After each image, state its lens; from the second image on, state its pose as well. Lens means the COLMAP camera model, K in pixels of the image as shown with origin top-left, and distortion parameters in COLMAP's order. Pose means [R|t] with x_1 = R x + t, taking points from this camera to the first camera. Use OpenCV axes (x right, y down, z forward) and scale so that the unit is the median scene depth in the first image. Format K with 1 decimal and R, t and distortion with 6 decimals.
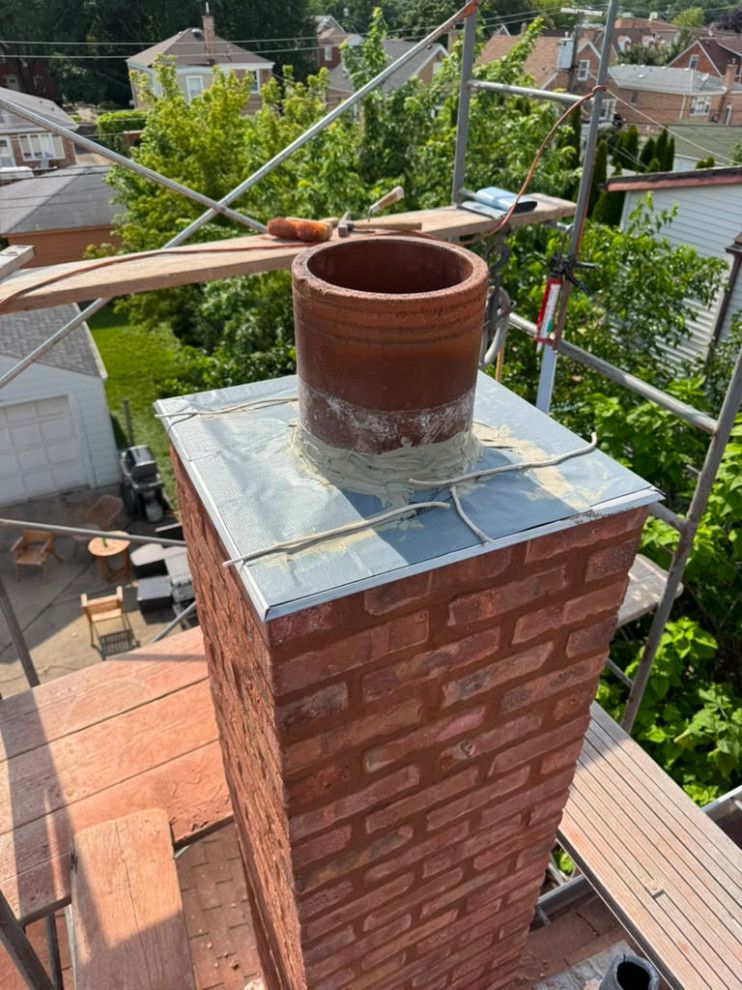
lens RADIAL K [[723.9, 0, 371.0], [0, 723.9, 495.0], [0, 0, 1]] dist [-0.005252, 0.023925]
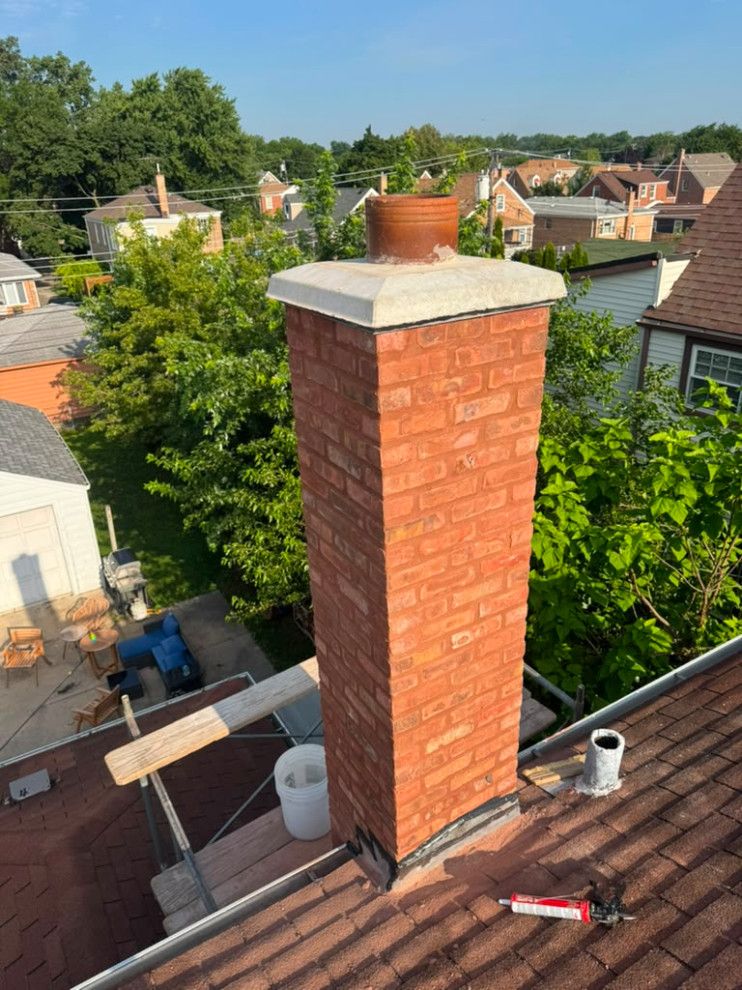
lens RADIAL K [[698.4, 0, 370.8], [0, 698.4, 490.8], [0, 0, 1]] dist [0.049276, -0.075090]
pose [[0.995697, -0.075462, 0.053794, -0.220946], [0.082673, 0.985579, -0.147649, 0.677217], [-0.041877, 0.151461, 0.987576, -0.727190]]
